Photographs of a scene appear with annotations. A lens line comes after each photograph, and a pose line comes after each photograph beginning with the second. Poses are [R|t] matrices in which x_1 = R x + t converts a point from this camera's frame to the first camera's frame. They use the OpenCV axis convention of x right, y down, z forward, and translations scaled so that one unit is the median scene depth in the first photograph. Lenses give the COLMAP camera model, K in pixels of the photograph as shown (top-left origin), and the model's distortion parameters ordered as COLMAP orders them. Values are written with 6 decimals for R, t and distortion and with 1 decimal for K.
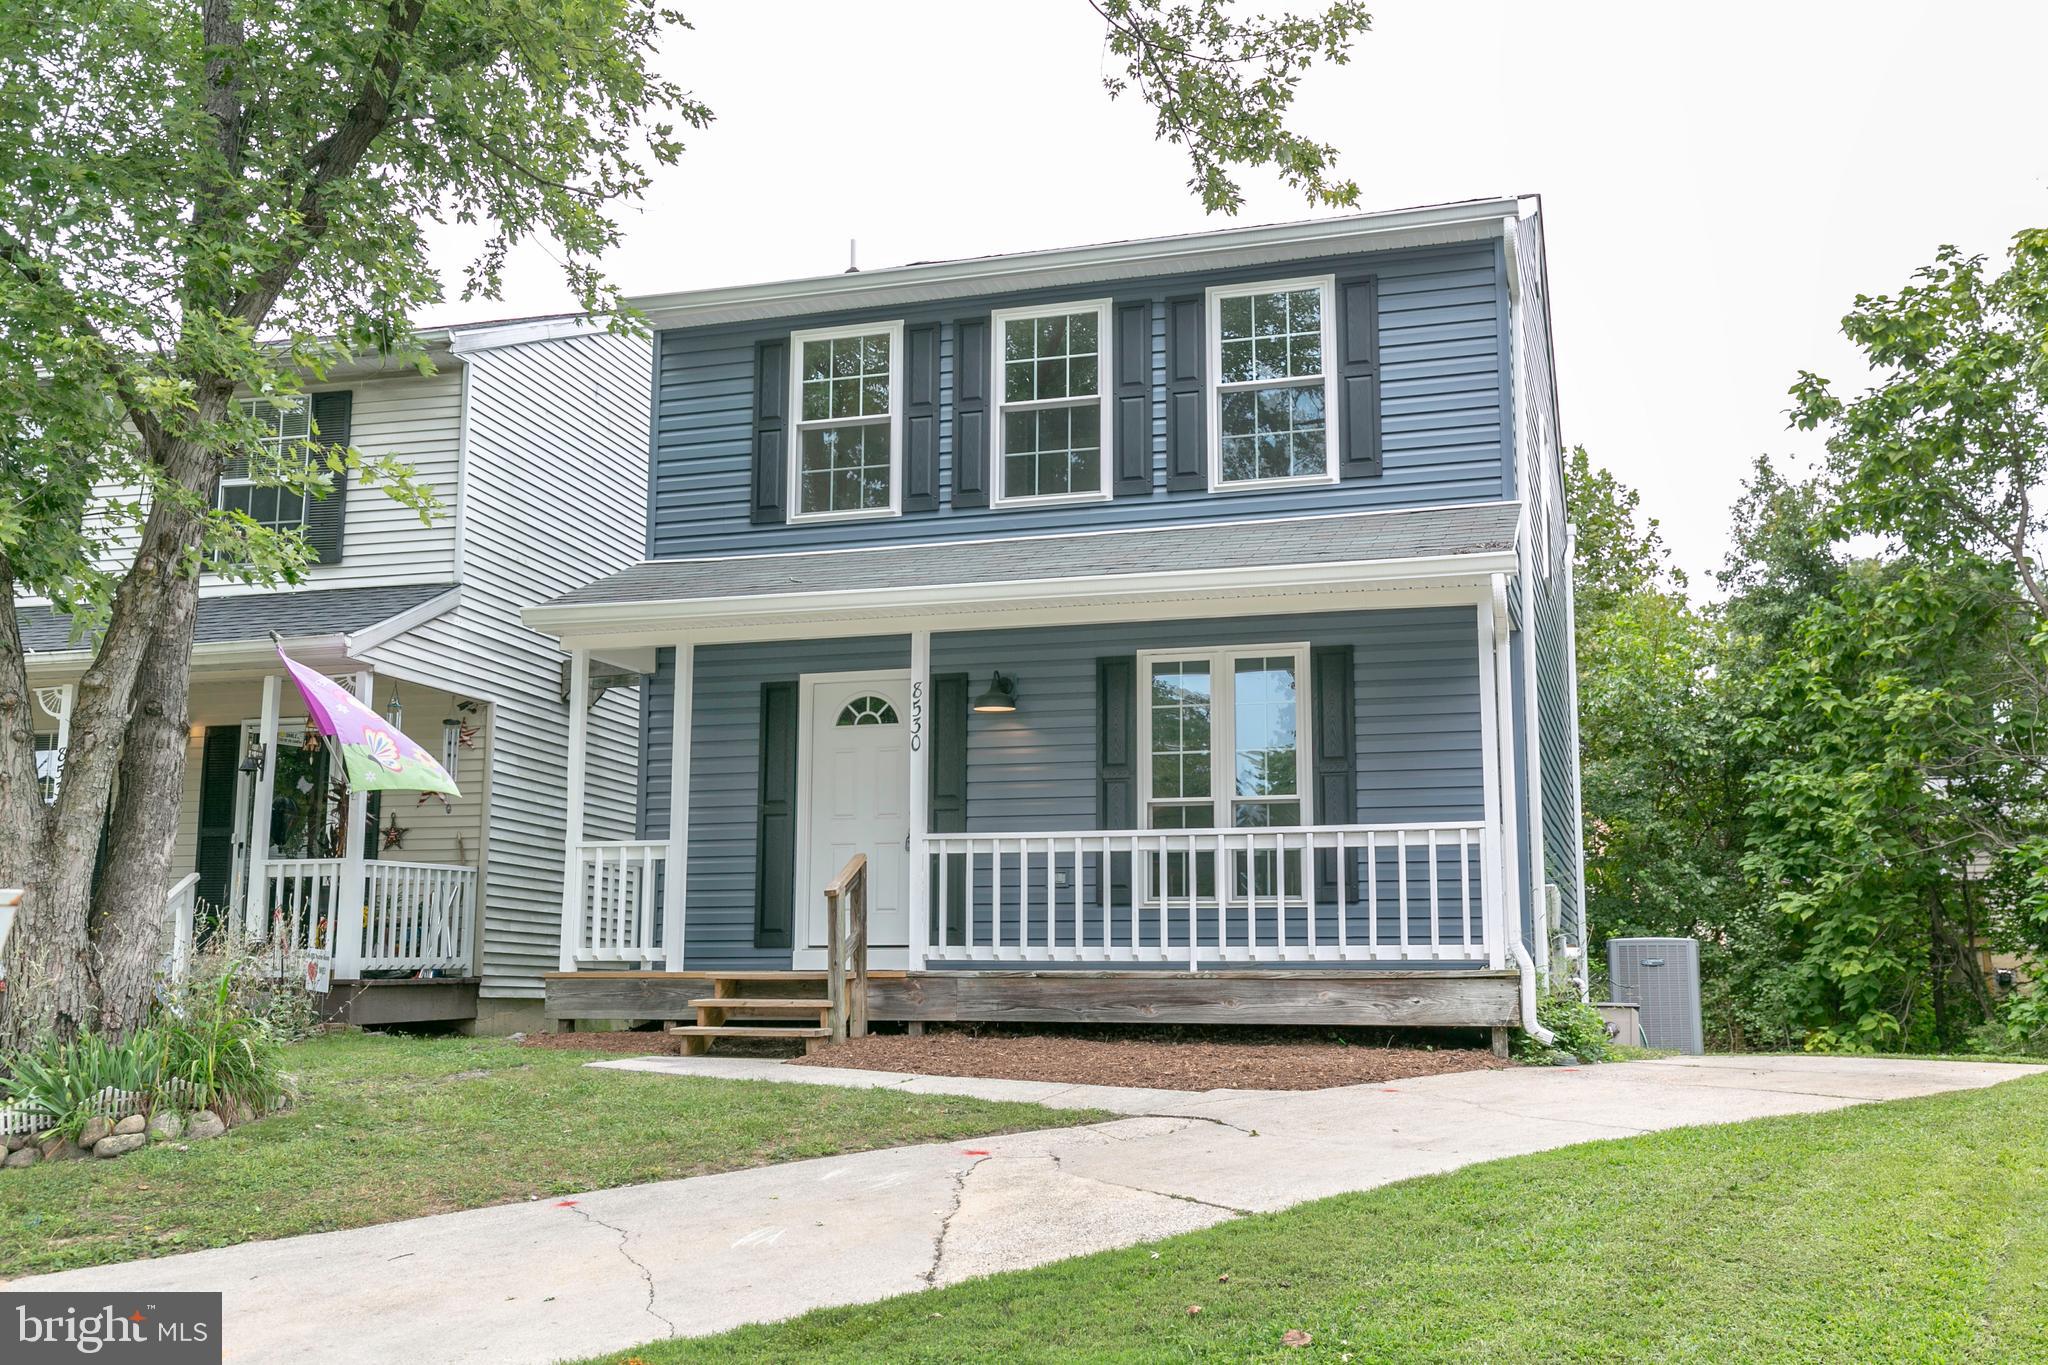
lens RADIAL K [[1970.5, 0, 929.1], [0, 1970.5, 678.2], [0, 0, 1]] dist [-0.002226, 0.000687]
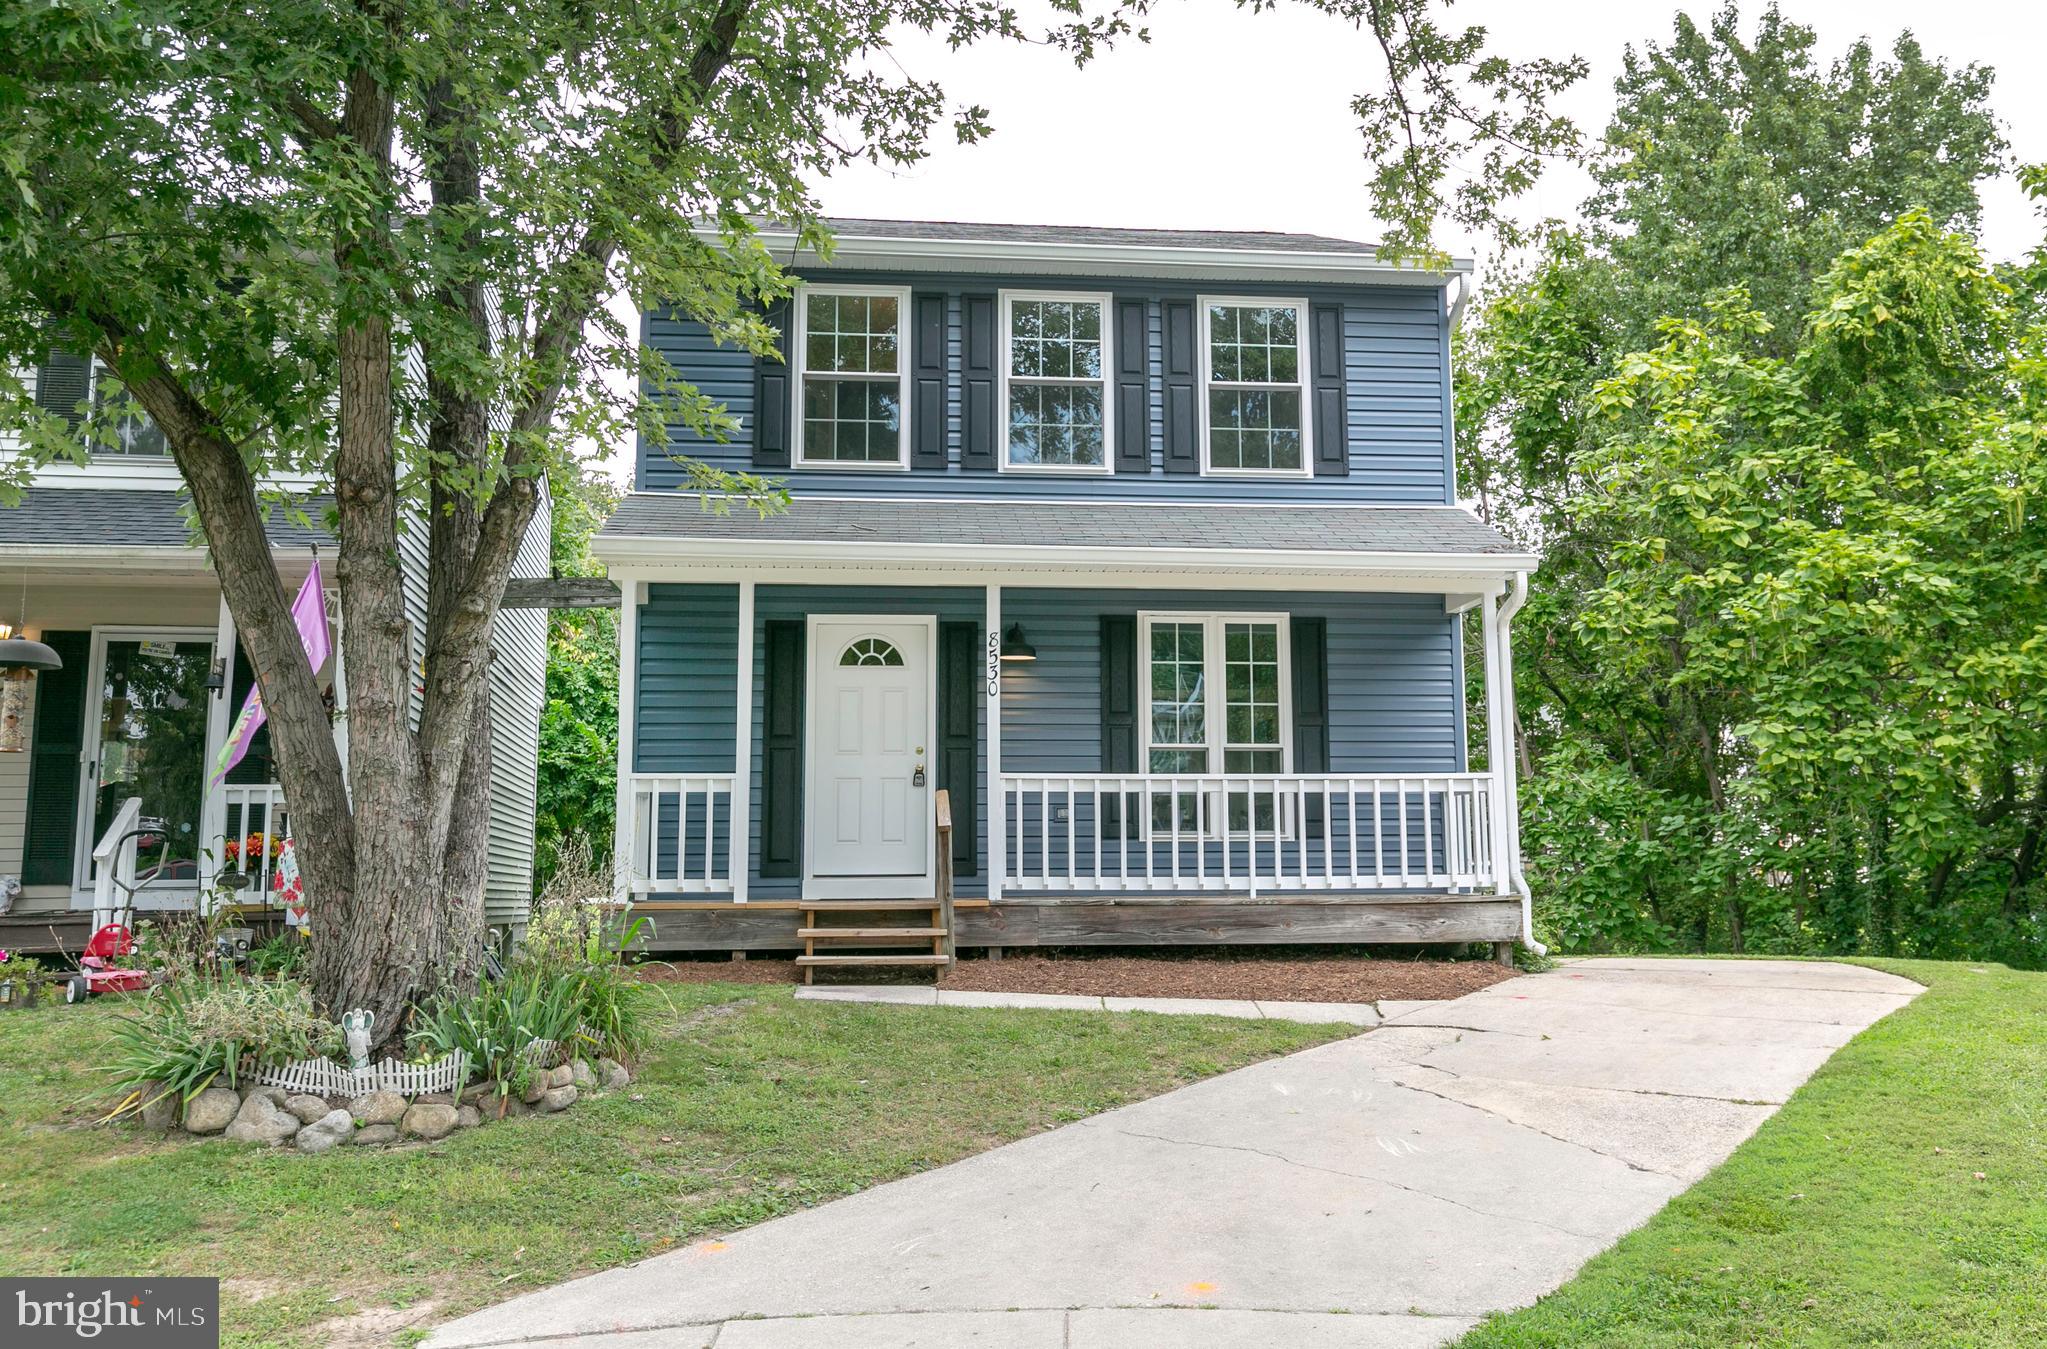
lens RADIAL K [[1770.3, 0, 1030.3], [0, 1770.3, 628.5], [0, 0, 1]] dist [0.001376, 0.011422]
pose [[0.911187, 0.055098, 0.408293, -0.371421], [-0.052921, 0.998460, -0.016636, 0.016267], [-0.408581, -0.006449, 0.912699, 0.113778]]
